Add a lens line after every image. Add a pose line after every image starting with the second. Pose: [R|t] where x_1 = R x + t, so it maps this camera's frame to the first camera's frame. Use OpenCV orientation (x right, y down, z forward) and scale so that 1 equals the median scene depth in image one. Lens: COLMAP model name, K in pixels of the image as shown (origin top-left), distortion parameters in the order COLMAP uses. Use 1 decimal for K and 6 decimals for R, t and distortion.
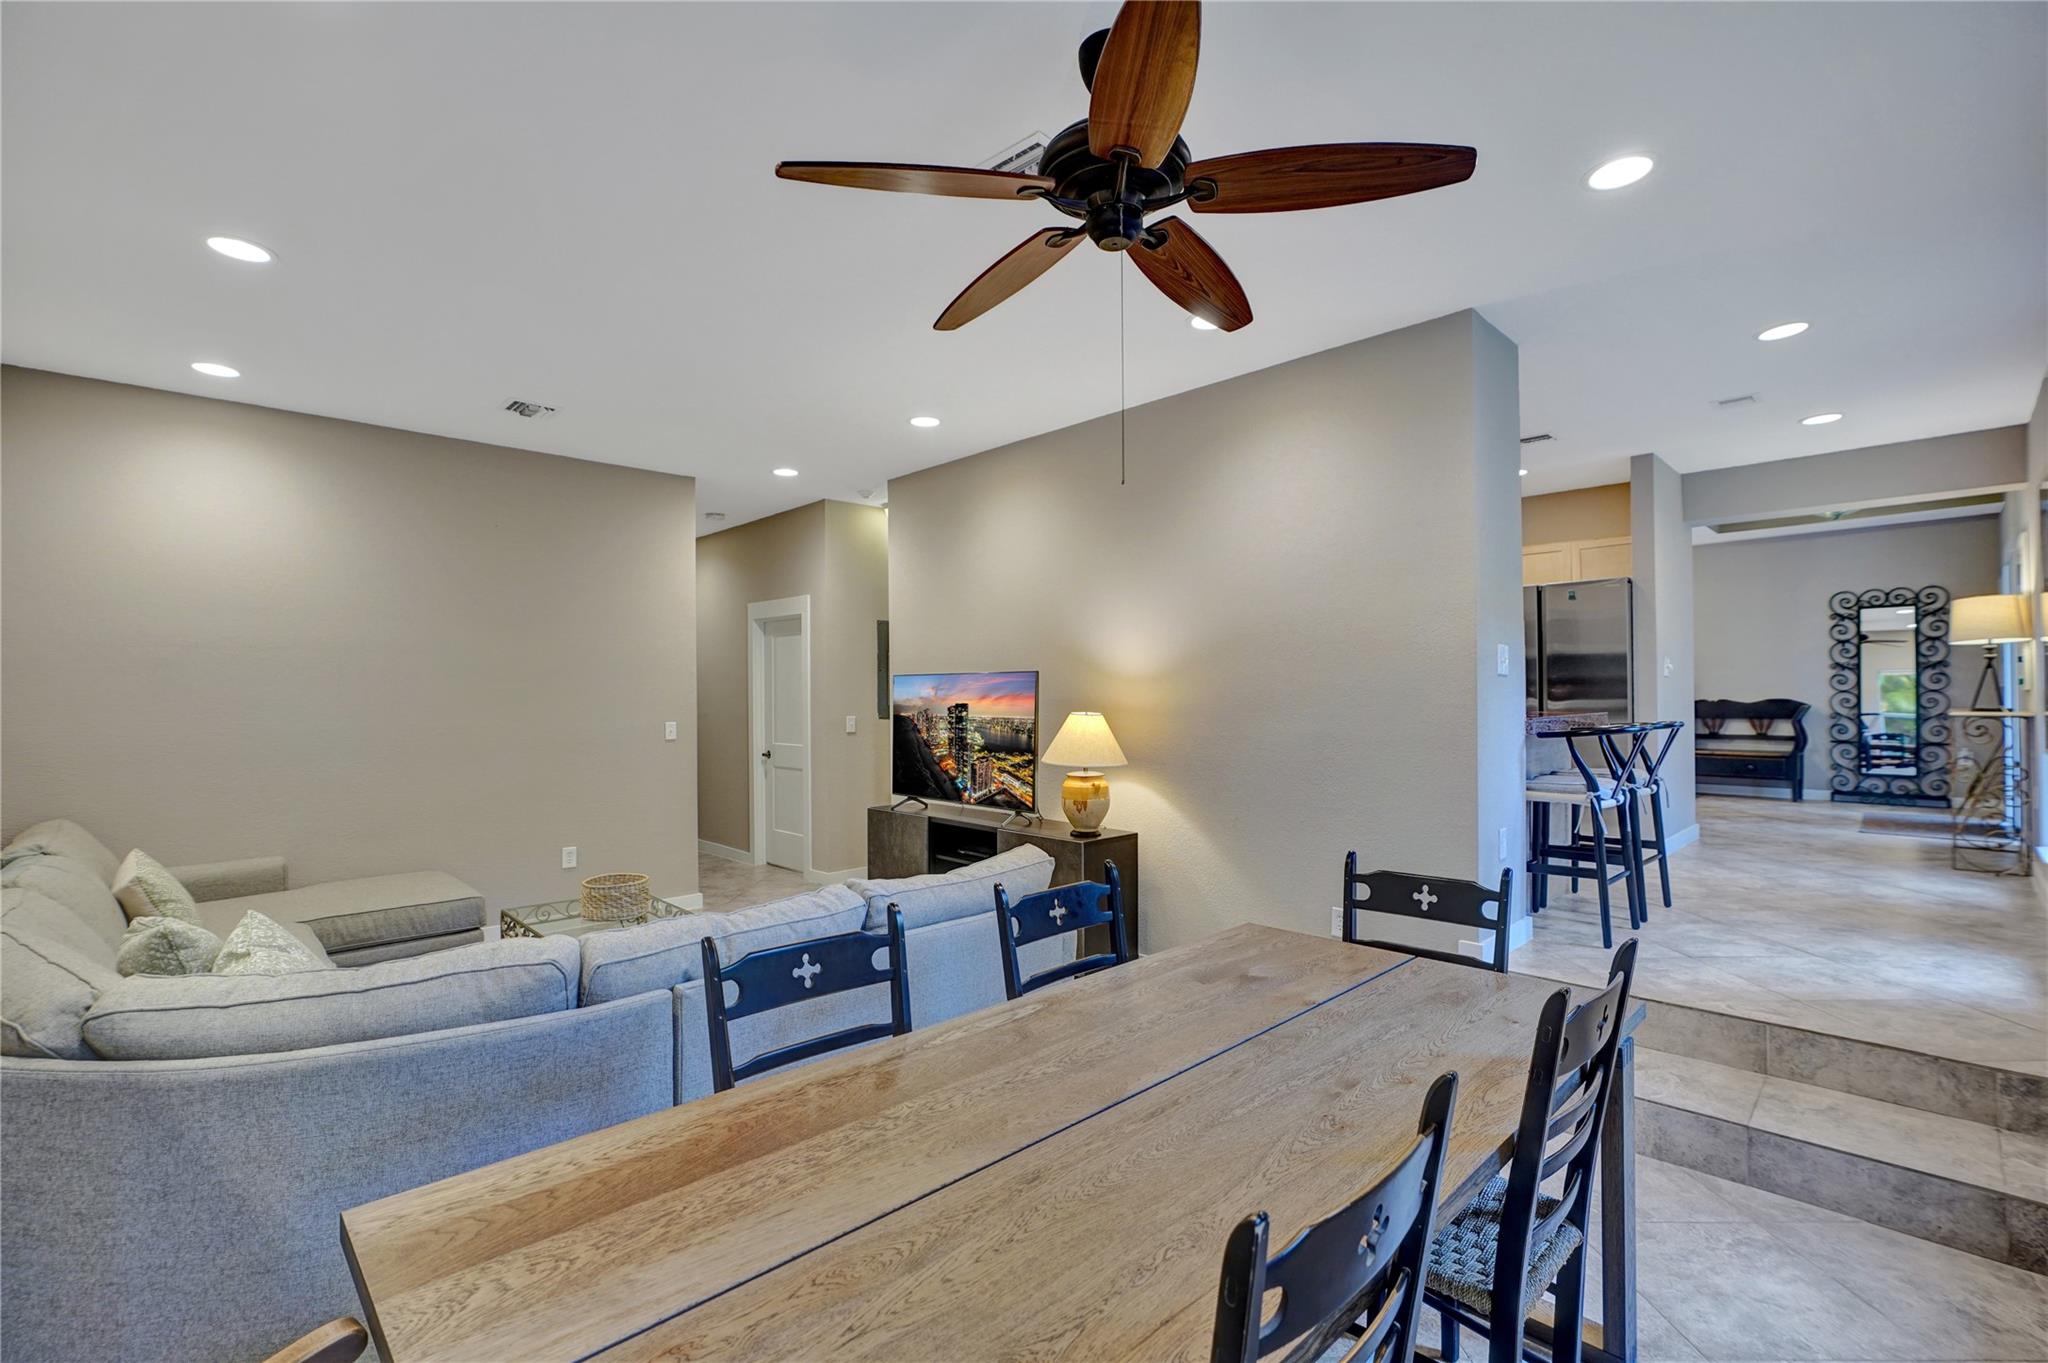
lens RADIAL K [[913.5, 0, 1049.8], [0, 913.5, 718.3], [0, 0, 1]] dist [-0.009987, 0.004736]
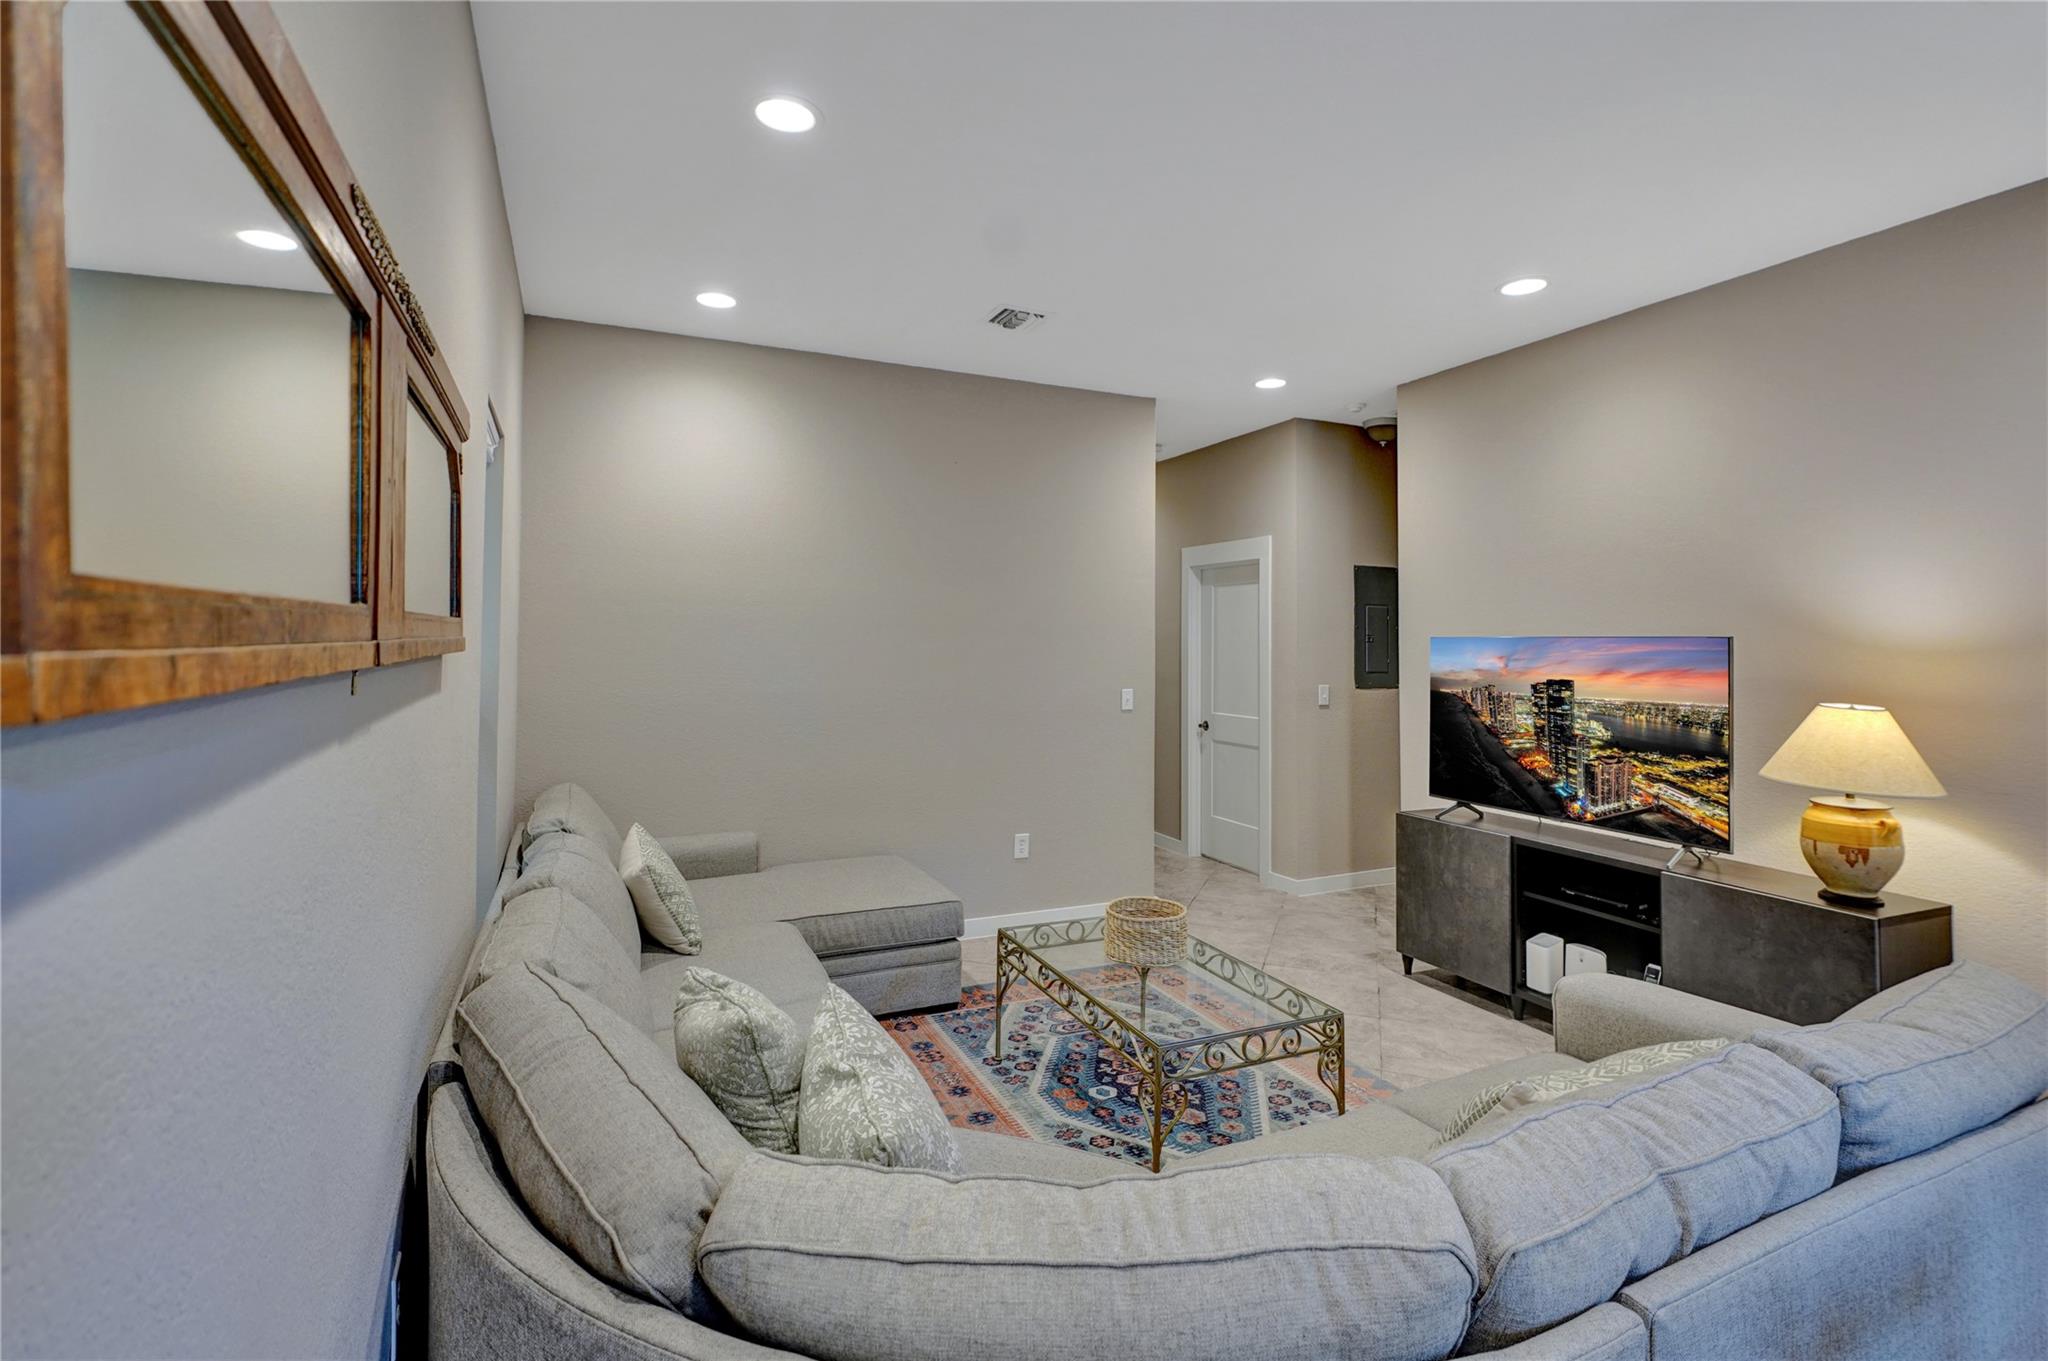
lens RADIAL K [[913.5, 0, 1023.8], [0, 913.5, 647.4], [0, 0, 1]] dist [-0.009987, 0.004736]
pose [[0.946373, 0.011832, -0.322859, -0.271559], [-0.018634, 0.999665, -0.017984, -0.020227], [0.322538, 0.023036, 0.946276, 0.199780]]
